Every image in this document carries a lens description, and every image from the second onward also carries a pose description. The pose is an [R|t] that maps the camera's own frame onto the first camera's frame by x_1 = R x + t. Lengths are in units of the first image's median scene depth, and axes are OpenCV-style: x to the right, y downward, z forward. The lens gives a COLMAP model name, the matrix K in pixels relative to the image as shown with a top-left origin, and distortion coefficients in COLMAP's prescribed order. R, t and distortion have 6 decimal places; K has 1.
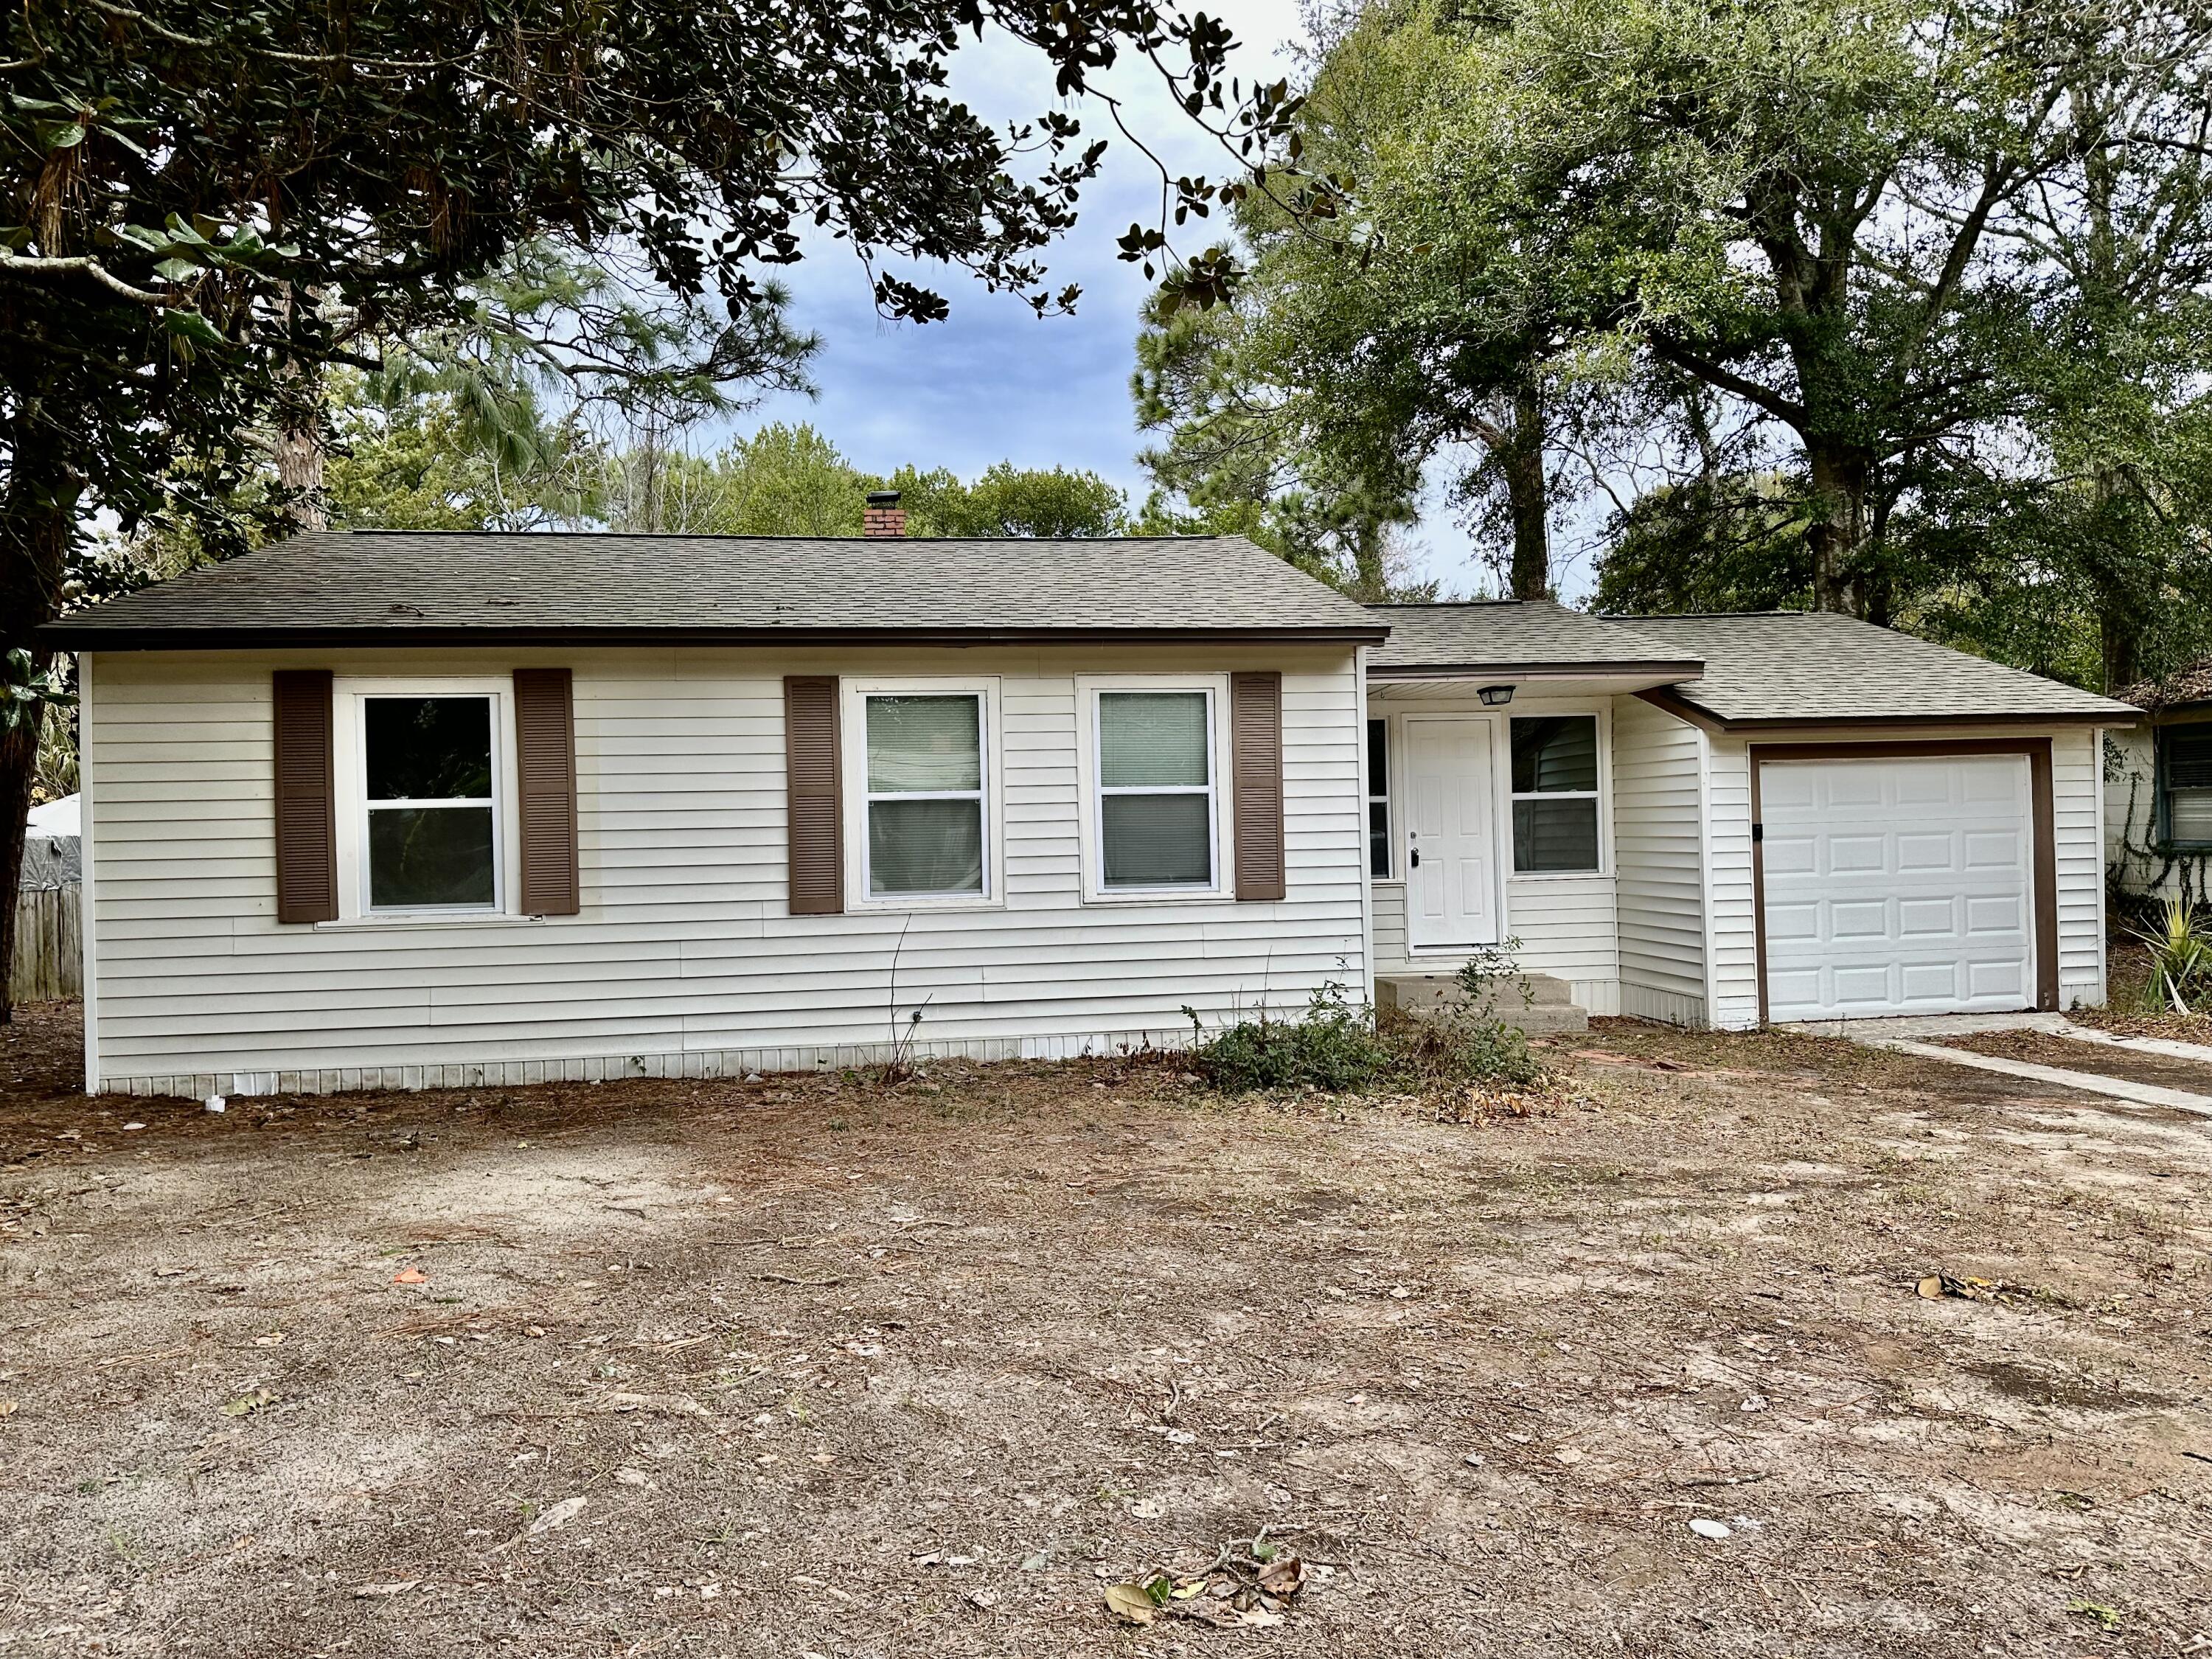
lens RADIAL K [[1546.9, 0, 1104.5], [0, 1546.9, 828.1], [0, 0, 1]] dist [0.053407, -0.076297]
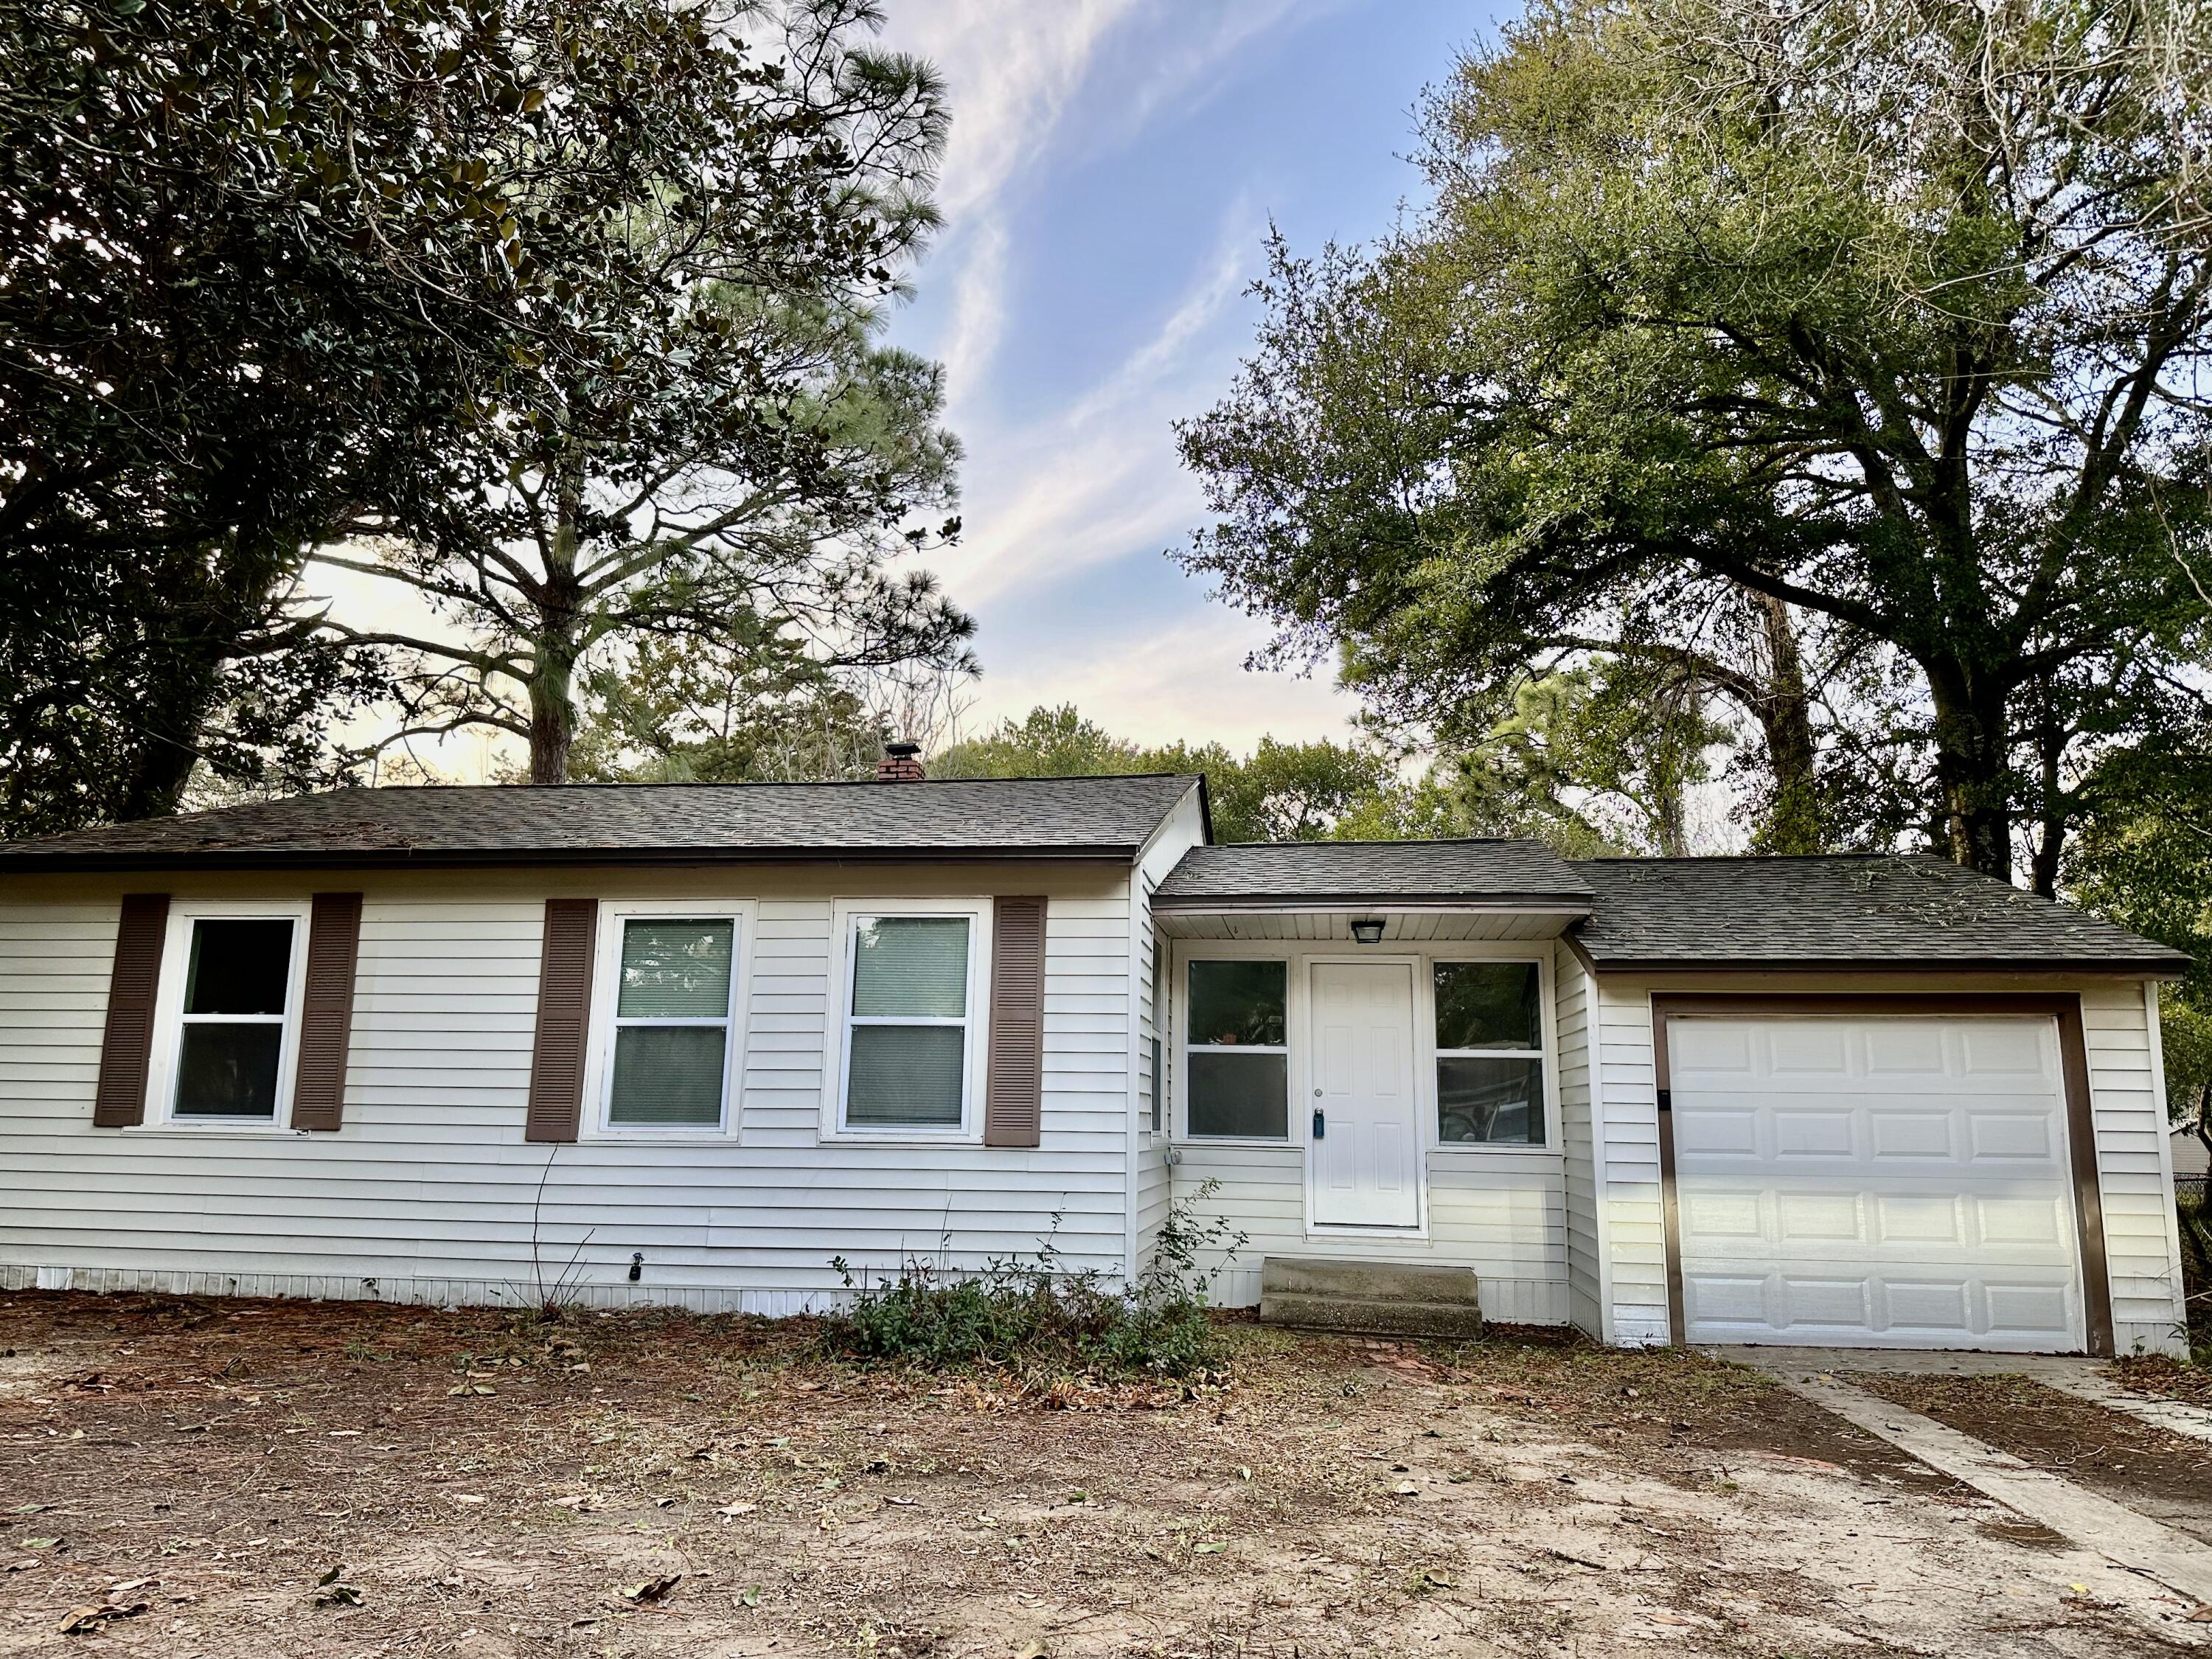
lens RADIAL K [[1546.9, 0, 1116.6], [0, 1546.9, 822.9], [0, 0, 1]] dist [0.053407, -0.076297]
pose [[0.960005, -0.014812, -0.279592, 0.432111], [-0.038268, 0.982287, -0.183435, 0.025027], [0.277357, 0.186798, 0.942433, 0.137412]]
